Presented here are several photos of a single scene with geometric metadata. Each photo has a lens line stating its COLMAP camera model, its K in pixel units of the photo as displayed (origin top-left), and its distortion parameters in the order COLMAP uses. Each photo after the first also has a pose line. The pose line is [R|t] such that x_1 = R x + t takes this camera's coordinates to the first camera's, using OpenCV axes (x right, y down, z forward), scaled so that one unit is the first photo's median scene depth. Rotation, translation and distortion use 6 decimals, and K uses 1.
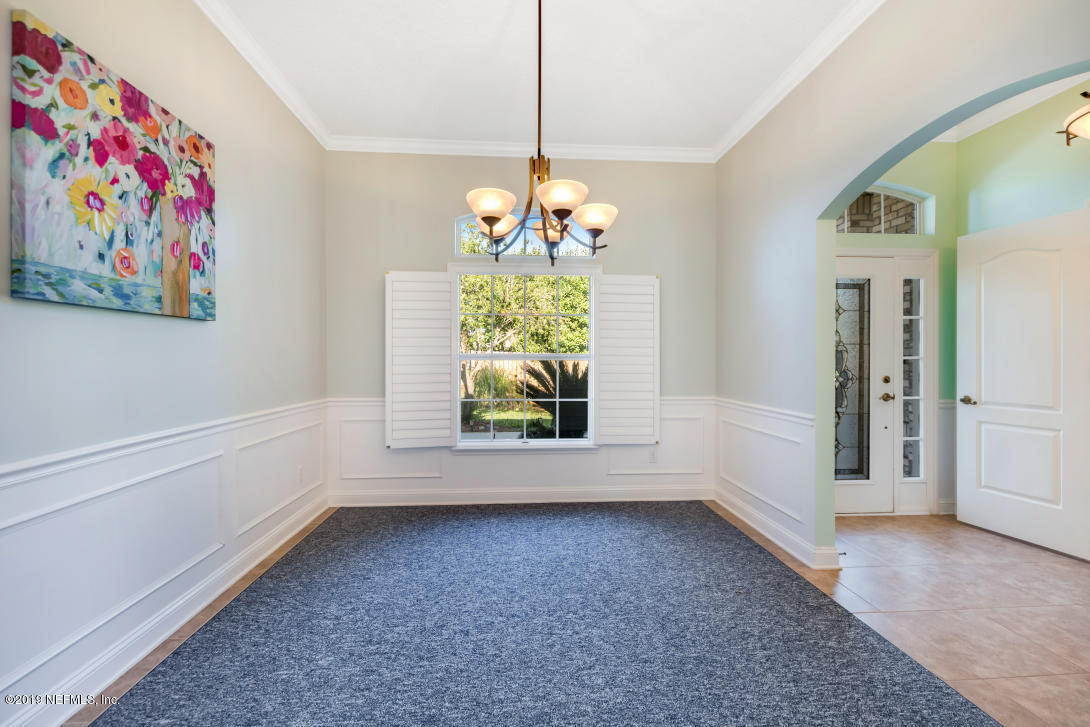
lens RADIAL K [[443.8, 0, 546.8], [0, 443.8, 361.5], [0, 0, 1]] dist [0.016559, -0.007724]
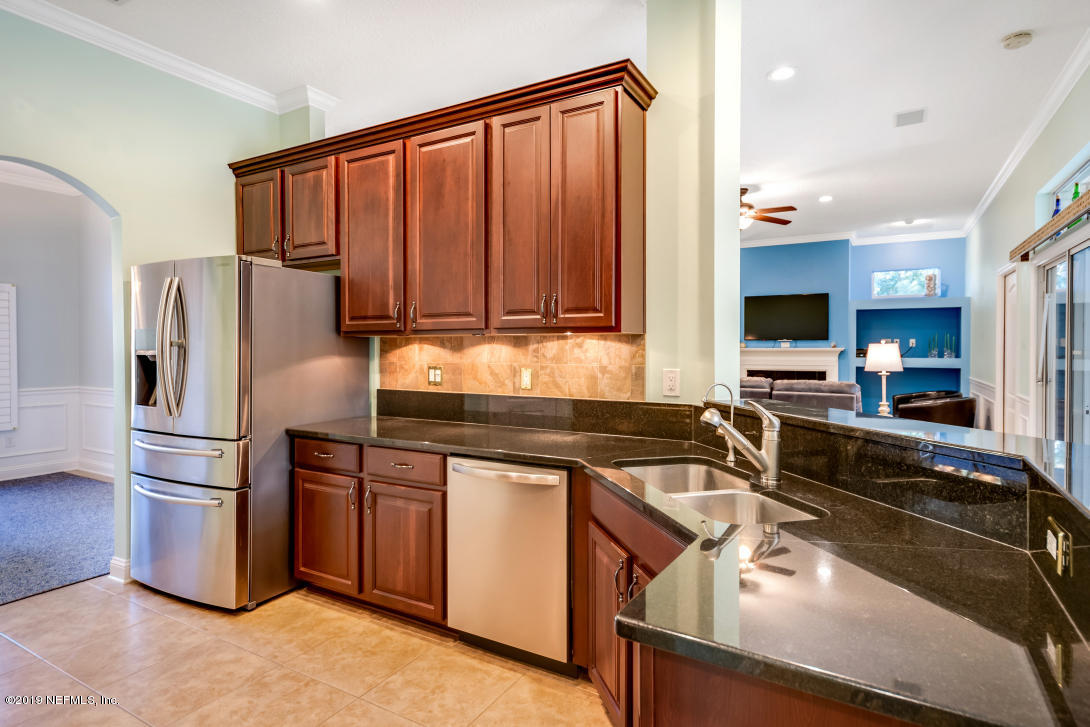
lens RADIAL K [[567.0, 0, 564.9], [0, 567.0, 352.2], [0, 0, 1]] dist [0.000116, -0.001124]
pose [[0.550646, -0.006716, 0.834712, -0.391122], [0.004789, 0.999977, 0.004886, -0.032320], [-0.834725, 0.001307, 0.550665, -2.049823]]
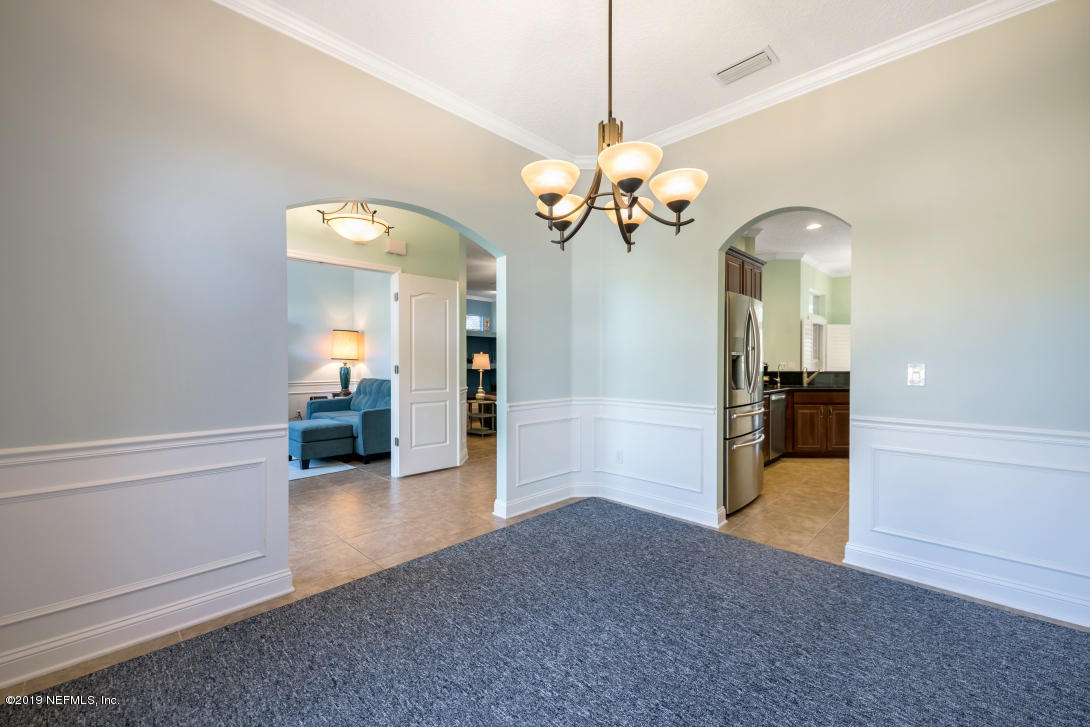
lens RADIAL K [[443.8, 0, 546.8], [0, 443.8, 361.5], [0, 0, 1]] dist [0.016559, -0.007724]
pose [[-0.659461, -0.001524, 0.751738, -0.587765], [0.003159, 0.999983, 0.004799, -0.005389], [-0.751732, 0.005540, -0.659445, 1.677173]]
